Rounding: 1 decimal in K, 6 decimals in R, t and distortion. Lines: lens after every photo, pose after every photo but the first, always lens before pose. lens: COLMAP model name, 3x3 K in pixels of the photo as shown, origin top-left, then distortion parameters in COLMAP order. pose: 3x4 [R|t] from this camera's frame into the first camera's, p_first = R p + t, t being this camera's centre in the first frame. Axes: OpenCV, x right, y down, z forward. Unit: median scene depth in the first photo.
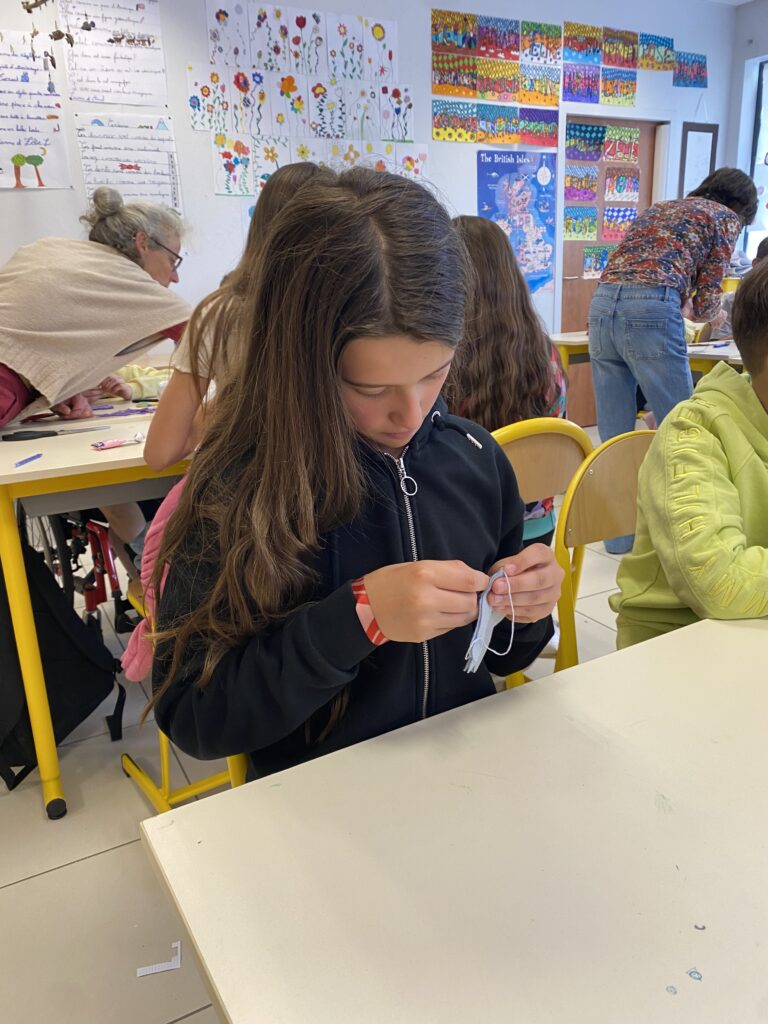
lens RADIAL K [[793.8, 0, 390.2], [0, 793.8, 513.9], [0, 0, 1]] dist [0.022302, -0.019024]
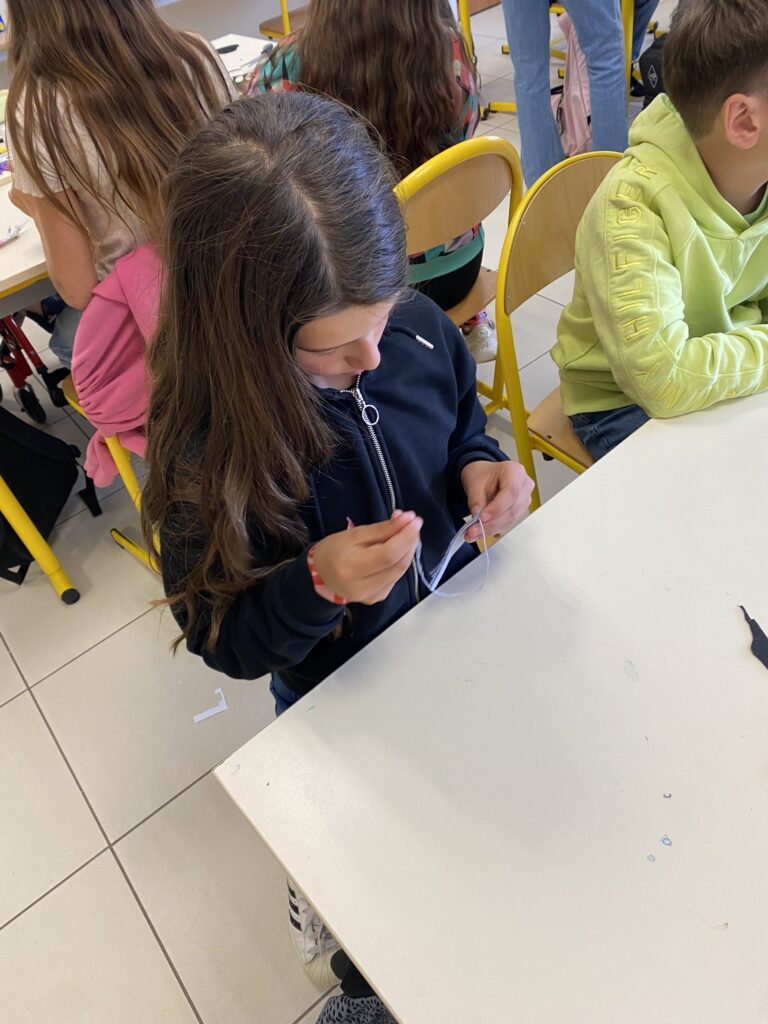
lens RADIAL K [[793.8, 0, 380.4], [0, 793.8, 519.1], [0, 0, 1]] dist [0.022302, -0.019024]
pose [[0.979354, -0.200233, 0.027805, -0.013636], [0.165676, 0.873817, 0.457161, -0.271988], [-0.115835, -0.443115, 0.888949, 0.032671]]
